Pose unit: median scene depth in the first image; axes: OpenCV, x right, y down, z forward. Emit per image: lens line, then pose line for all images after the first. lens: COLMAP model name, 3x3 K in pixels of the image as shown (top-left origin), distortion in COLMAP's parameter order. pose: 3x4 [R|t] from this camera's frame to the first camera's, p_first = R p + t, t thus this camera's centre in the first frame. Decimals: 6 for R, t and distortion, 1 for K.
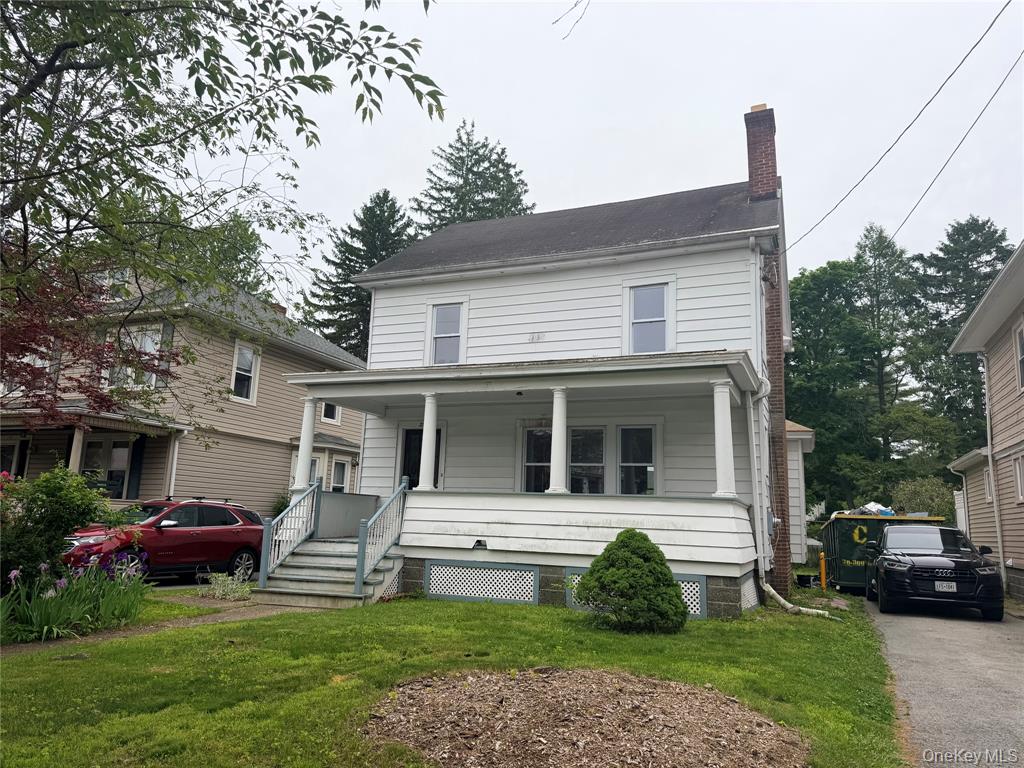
lens RADIAL K [[747.9, 0, 512.3], [0, 747.9, 382.3], [0, 0, 1]] dist [0.041438, -0.014068]
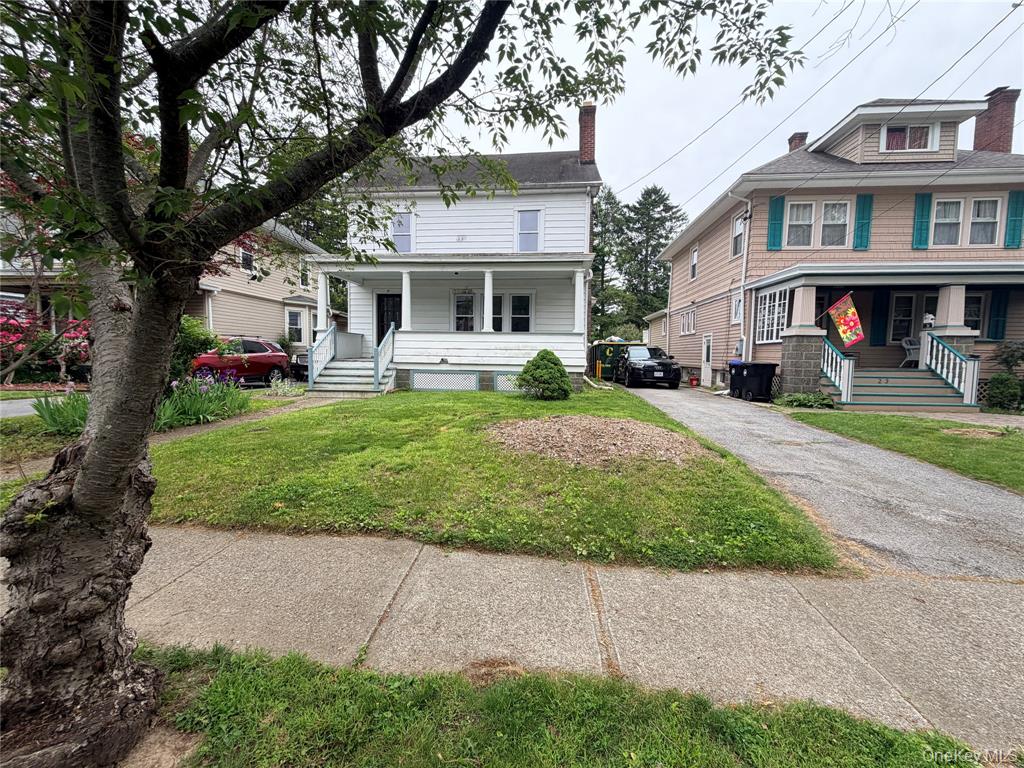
lens RADIAL K [[414.9, 0, 510.7], [0, 414.9, 383.3], [0, 0, 1]] dist [0.004292, 0.000303]
pose [[0.962426, -0.037117, 0.268995, -0.135073], [-0.035299, 0.965107, 0.259466, 0.006839], [-0.269240, -0.259213, 0.927534, 0.027533]]
